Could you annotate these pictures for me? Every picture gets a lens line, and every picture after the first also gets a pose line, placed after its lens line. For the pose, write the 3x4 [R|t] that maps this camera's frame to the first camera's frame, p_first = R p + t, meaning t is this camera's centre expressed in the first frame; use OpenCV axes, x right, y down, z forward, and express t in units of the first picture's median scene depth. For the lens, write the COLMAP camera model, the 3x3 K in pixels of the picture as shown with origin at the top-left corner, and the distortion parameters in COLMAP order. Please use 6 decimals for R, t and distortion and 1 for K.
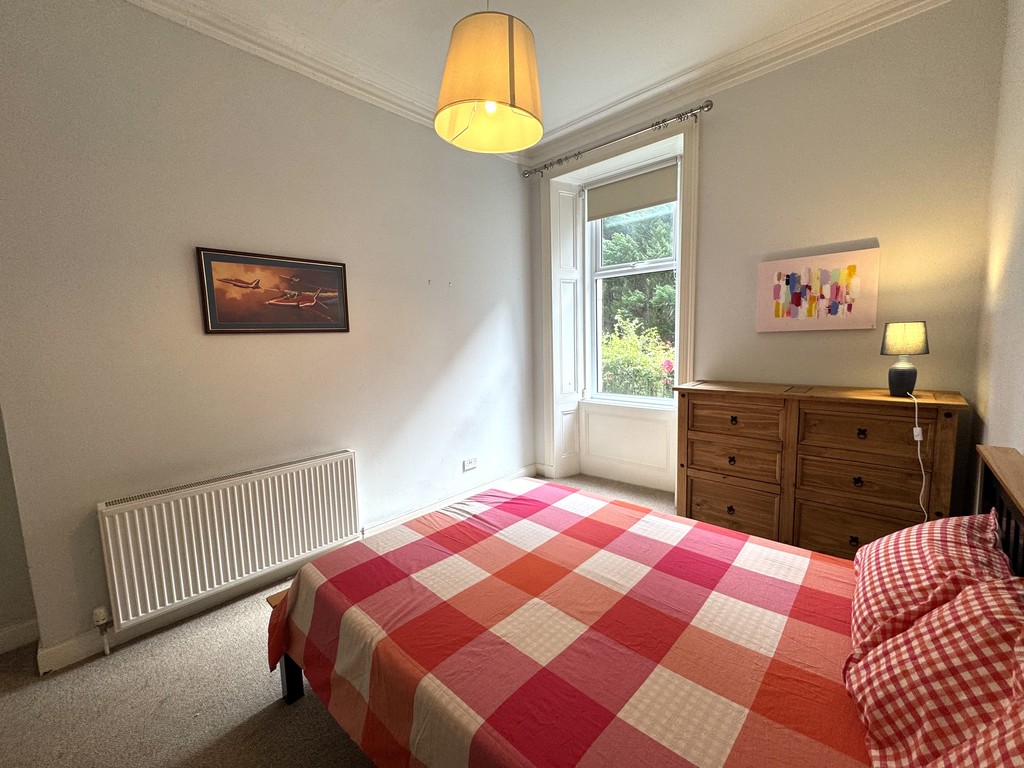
lens RADIAL K [[410.4, 0, 512.0], [0, 410.4, 384.0], [0, 0, 1]] dist [-0.001226, -0.000073]
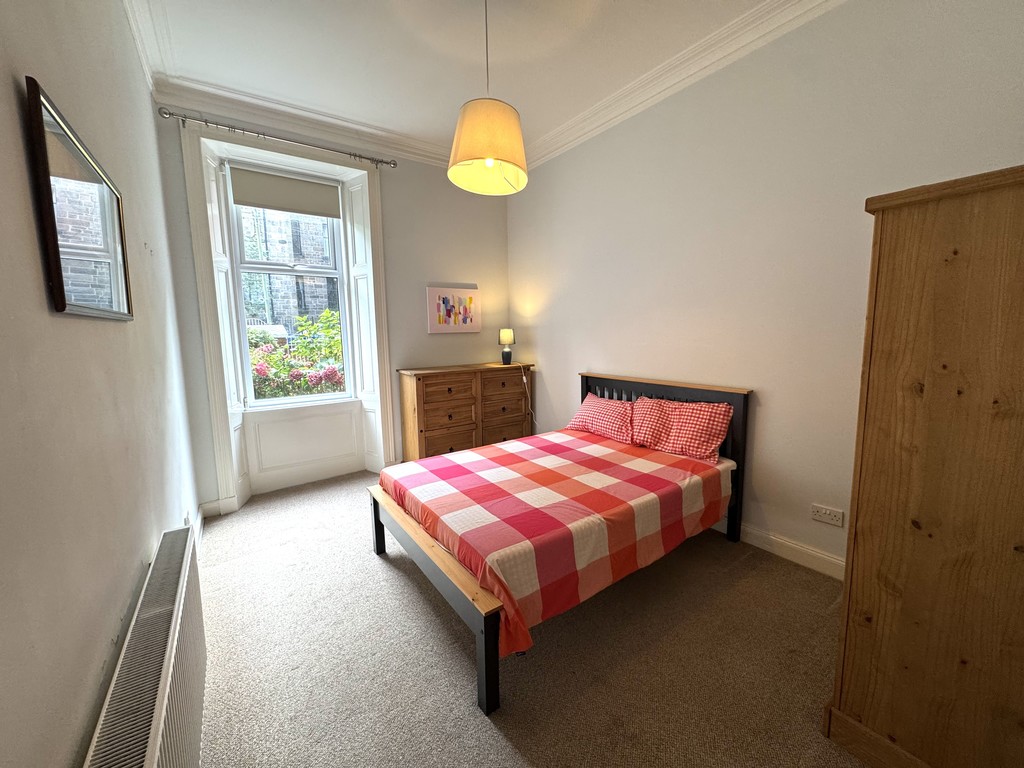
lens RADIAL K [[410.4, 0, 512.0], [0, 410.4, 384.0], [0, 0, 1]] dist [-0.001226, -0.000073]
pose [[0.209400, -0.102331, 0.972461, -0.921398], [0.119798, 0.989702, 0.078349, -0.027743], [-0.970464, 0.100093, 0.219503, 0.451294]]
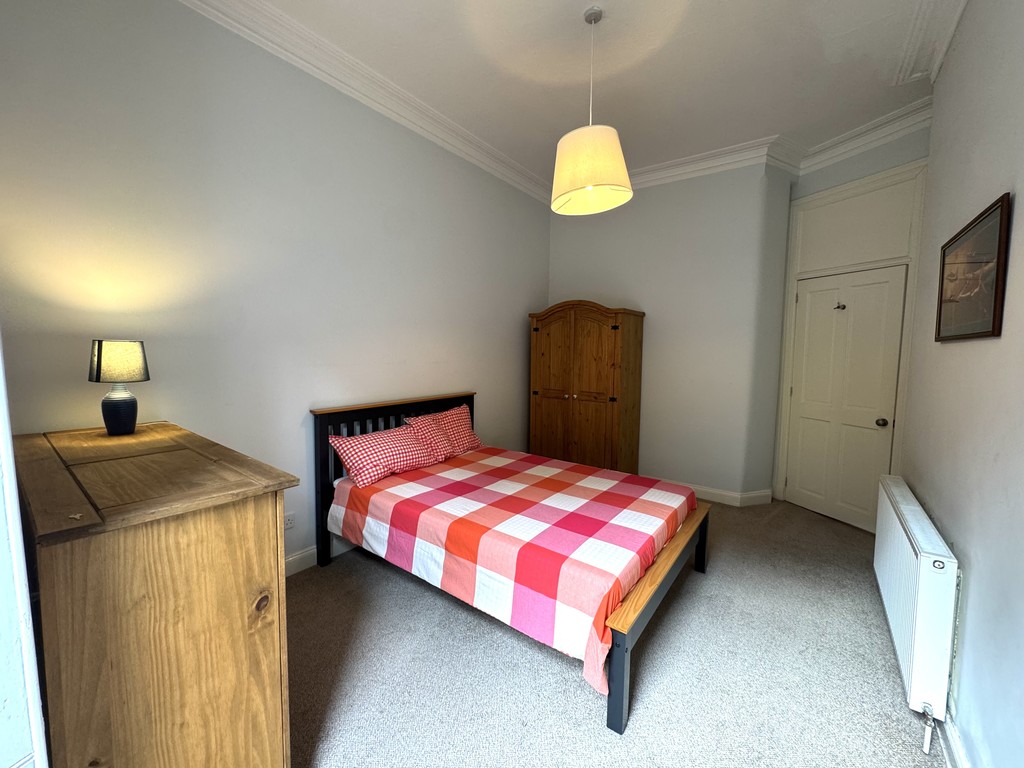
lens RADIAL K [[402.0, 0, 512.0], [0, 402.0, 384.0], [0, 0, 1]] dist [-0.000574, -0.000024]
pose [[-0.994758, 0.028497, -0.098209, 0.229627], [0.008334, 0.979784, 0.199886, -0.183317], [0.101919, 0.198020, -0.974885, 1.557899]]
